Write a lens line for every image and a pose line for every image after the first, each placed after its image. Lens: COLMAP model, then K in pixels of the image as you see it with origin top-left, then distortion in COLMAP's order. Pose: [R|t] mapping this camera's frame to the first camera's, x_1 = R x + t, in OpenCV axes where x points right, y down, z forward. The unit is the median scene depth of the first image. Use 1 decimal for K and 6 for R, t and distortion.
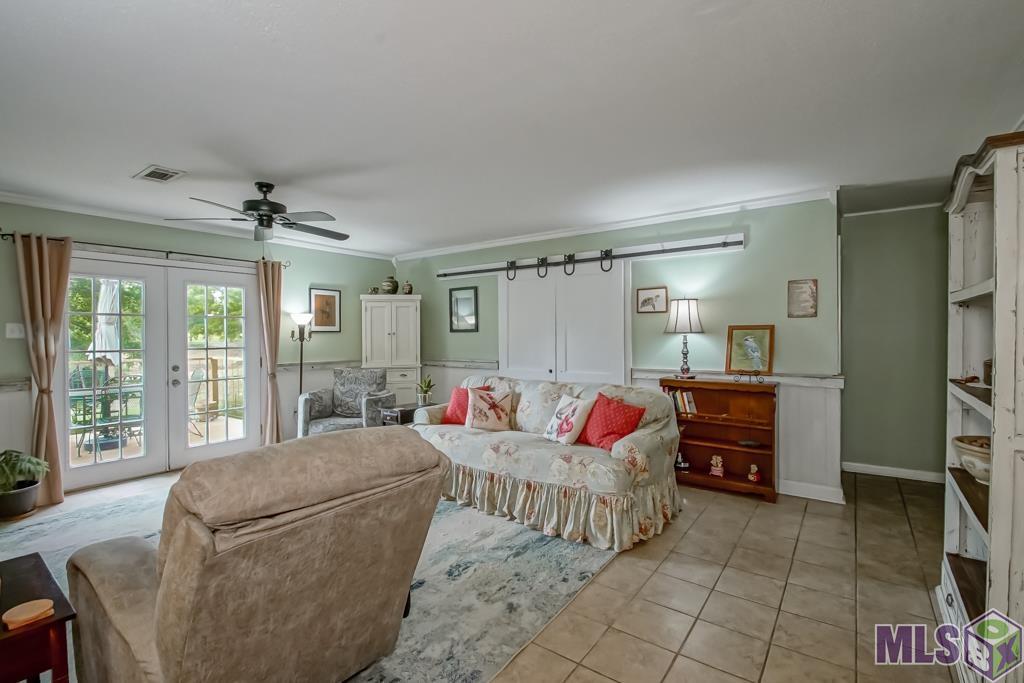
lens RADIAL K [[471.7, 0, 512.0], [0, 471.7, 341.5], [0, 0, 1]] dist [-0.000451, -0.000060]
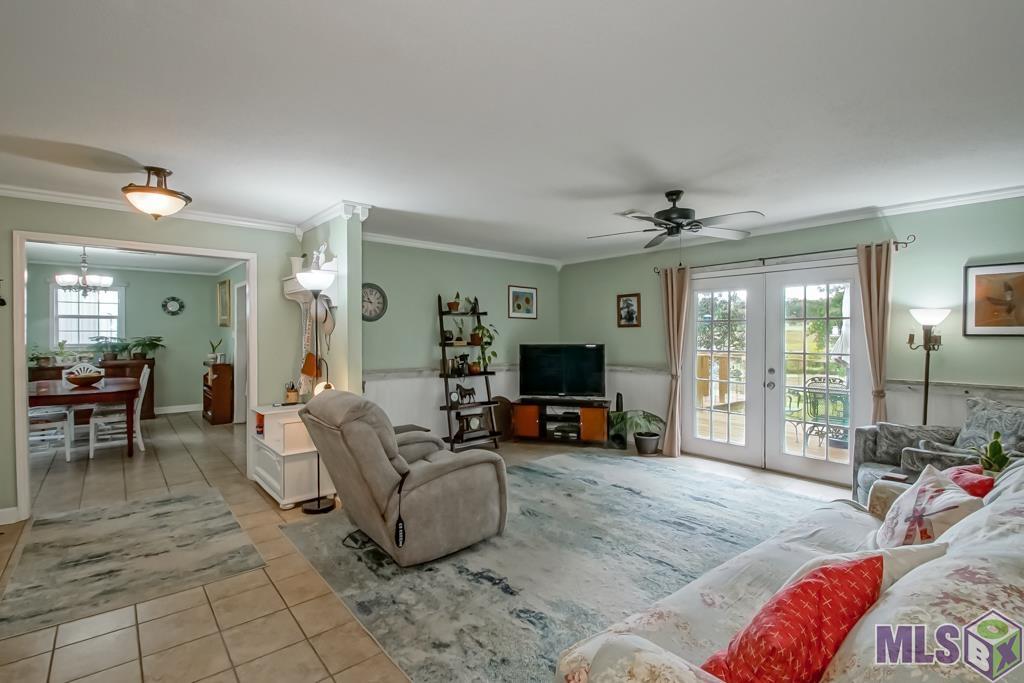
lens RADIAL K [[469.2, 0, 482.5], [0, 469.2, 335.3], [0, 0, 1]] dist [-0.011644, -0.000232]
pose [[-0.275010, 0.009067, -0.961399, 0.515193], [-0.013773, 0.999816, 0.013369, -0.029925], [0.961343, 0.016918, -0.274835, 0.808441]]
